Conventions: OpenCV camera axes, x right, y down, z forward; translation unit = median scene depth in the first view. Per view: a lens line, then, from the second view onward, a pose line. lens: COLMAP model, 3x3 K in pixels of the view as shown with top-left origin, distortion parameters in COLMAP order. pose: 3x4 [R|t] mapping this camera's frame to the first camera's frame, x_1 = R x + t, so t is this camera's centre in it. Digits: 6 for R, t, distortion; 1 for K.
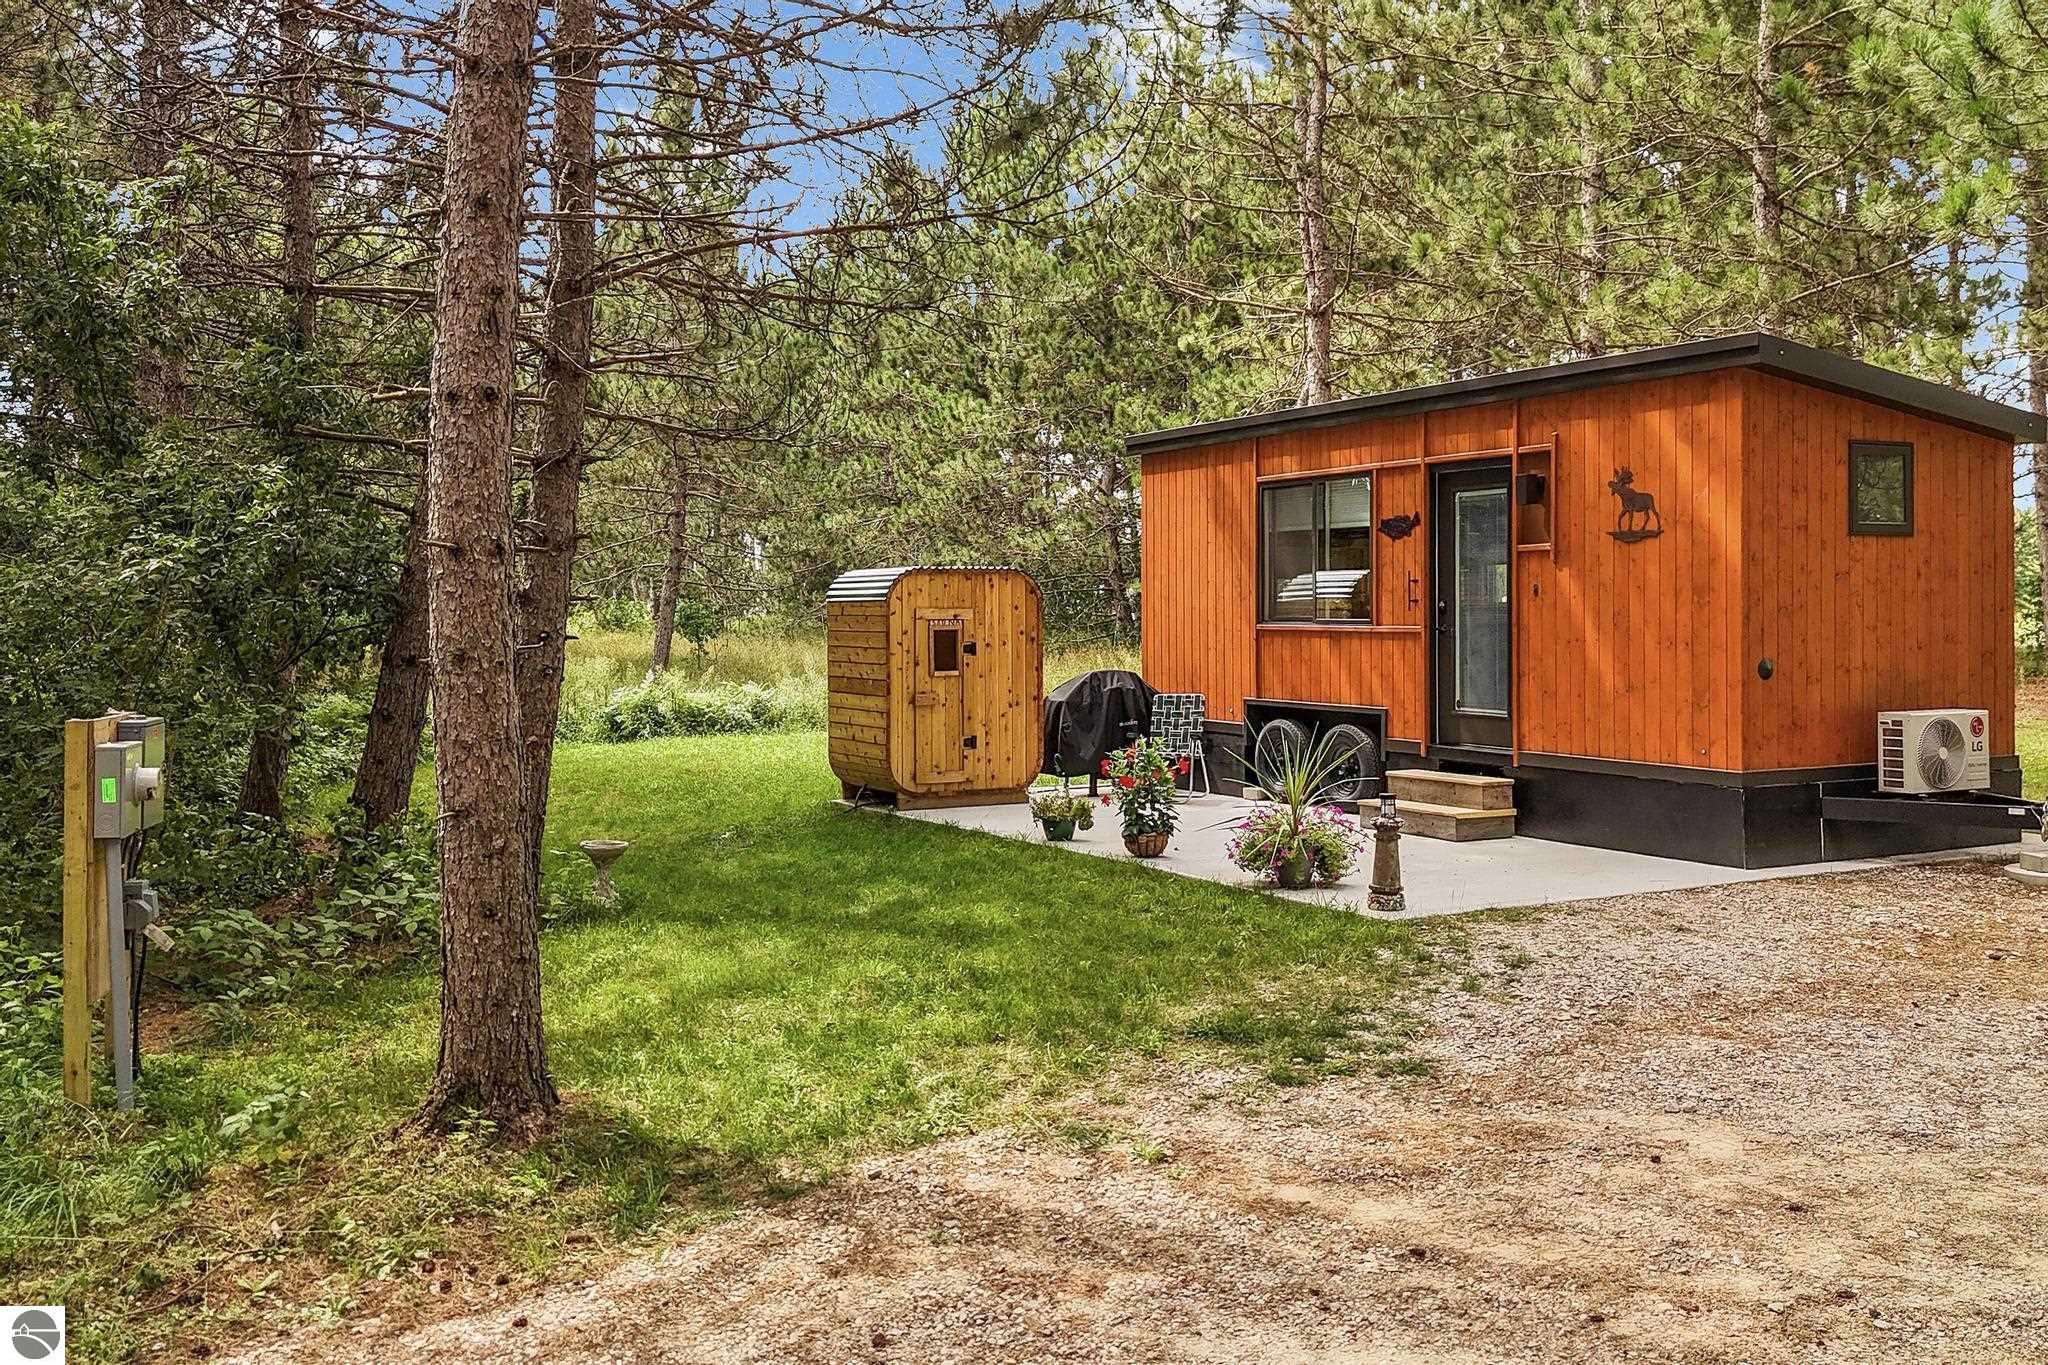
lens RADIAL K [[1835.4, 0, 971.8], [0, 1835.4, 684.6], [0, 0, 1]] dist [0.057362, -0.005758]
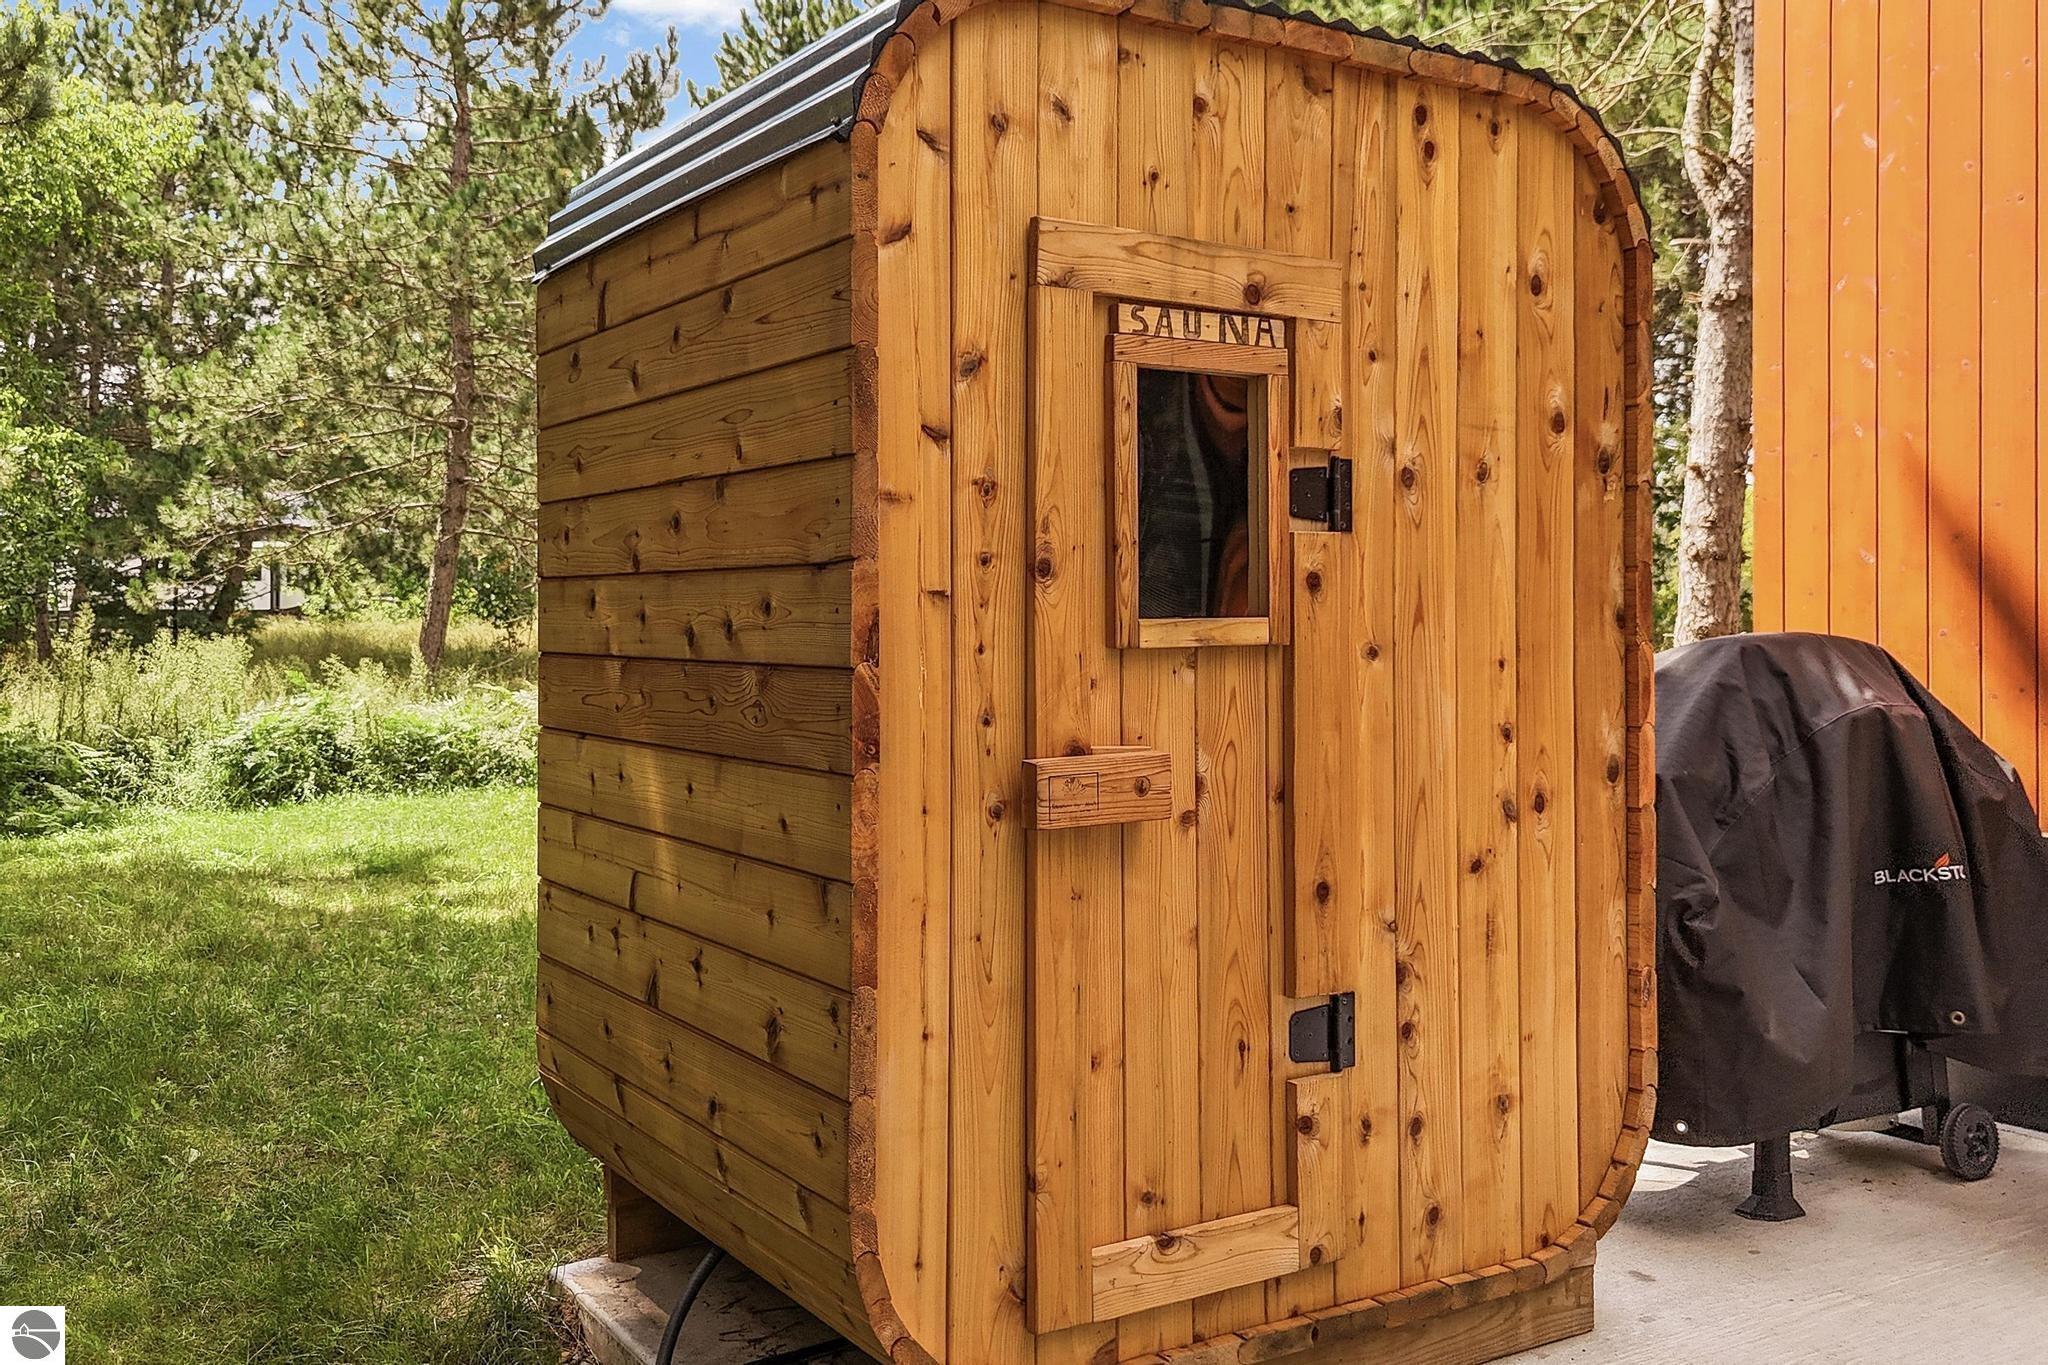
lens RADIAL K [[1815.8, 0, 1020.9], [0, 1815.8, 611.6], [0, 0, 1]] dist [0.063249, -0.010465]
pose [[0.996353, 0.004485, 0.085206, -0.044811], [-0.000862, 0.999095, -0.042516, -0.000786], [-0.085319, 0.042288, 0.995456, 0.842298]]
